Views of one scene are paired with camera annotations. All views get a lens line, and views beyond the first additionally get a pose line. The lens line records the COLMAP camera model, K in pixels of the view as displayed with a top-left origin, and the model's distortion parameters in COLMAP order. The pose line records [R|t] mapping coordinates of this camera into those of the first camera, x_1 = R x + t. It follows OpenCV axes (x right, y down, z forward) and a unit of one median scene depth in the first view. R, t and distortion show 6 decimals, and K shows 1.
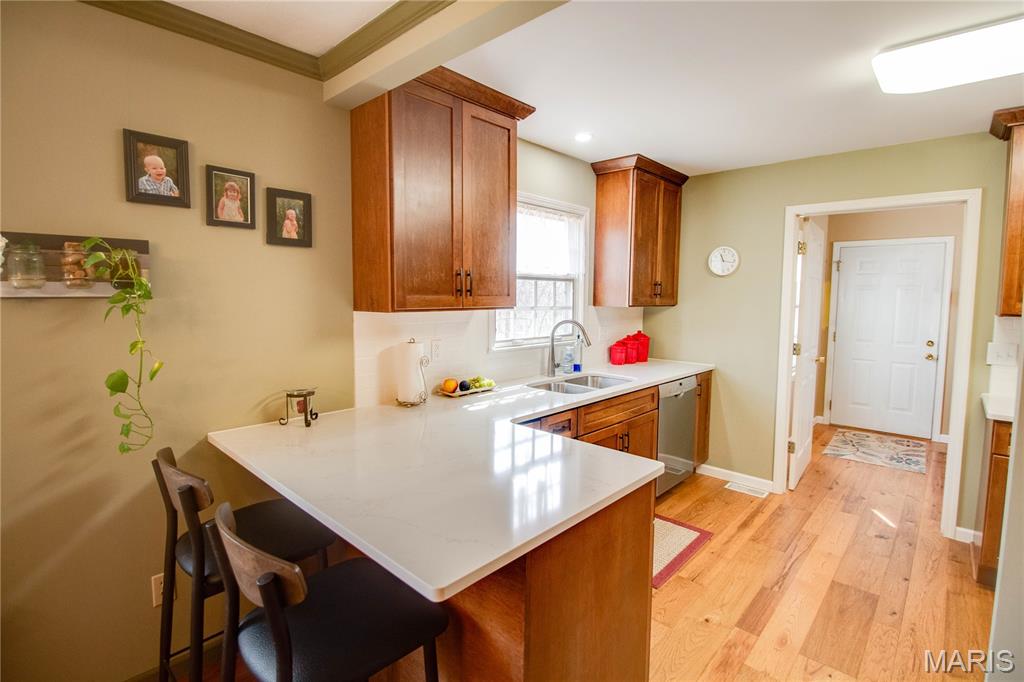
lens RADIAL K [[490.9, 0, 510.7], [0, 490.9, 328.8], [0, 0, 1]] dist [-0.012568, -0.005524]
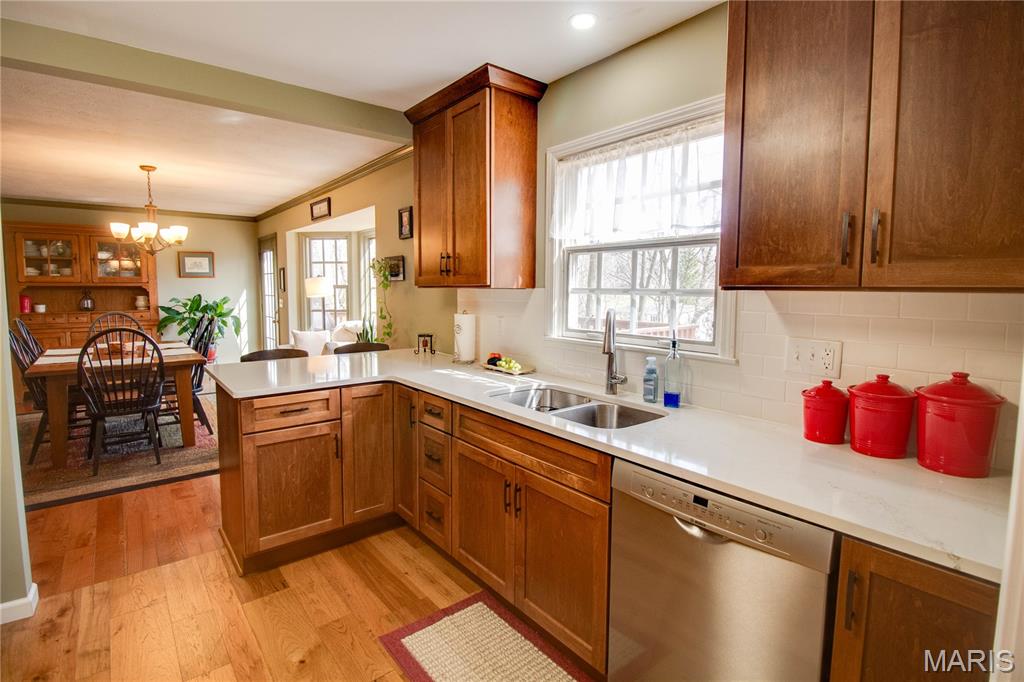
lens RADIAL K [[490.9, 0, 510.7], [0, 490.9, 328.8], [0, 0, 1]] dist [-0.012568, -0.005524]
pose [[-0.140066, 0.071844, -0.987532, 0.642827], [-0.080566, 0.993230, 0.083686, -0.030937], [0.986859, 0.091283, -0.133330, 0.805653]]
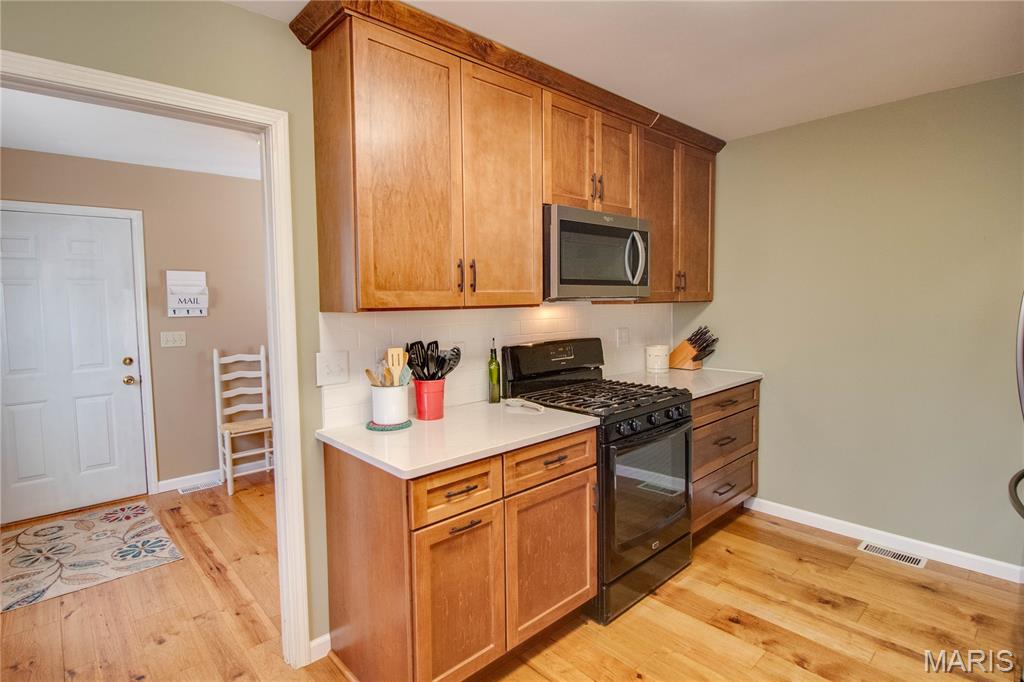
lens RADIAL K [[509.6, 0, 512.0], [0, 509.6, 341.0], [0, 0, 1]] dist [-0.004023, -0.012099]
pose [[0.076960, -0.092147, 0.992767, 0.229302], [0.084750, 0.992721, 0.085573, -0.016808], [-0.993426, 0.077552, 0.084209, 0.470514]]
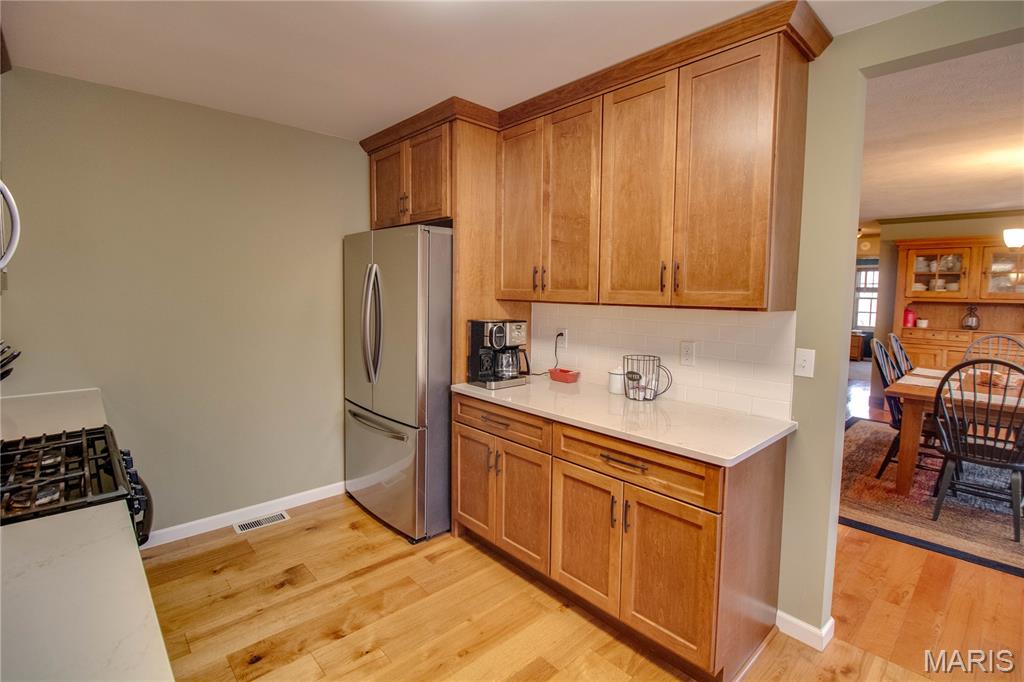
lens RADIAL K [[490.9, 0, 510.7], [0, 490.9, 328.8], [0, 0, 1]] dist [-0.012568, -0.005524]
pose [[-0.997776, -0.028710, 0.060157, 0.531834], [-0.019432, 0.988573, 0.149488, -0.037741], [-0.063762, 0.147987, -0.986932, 0.723637]]
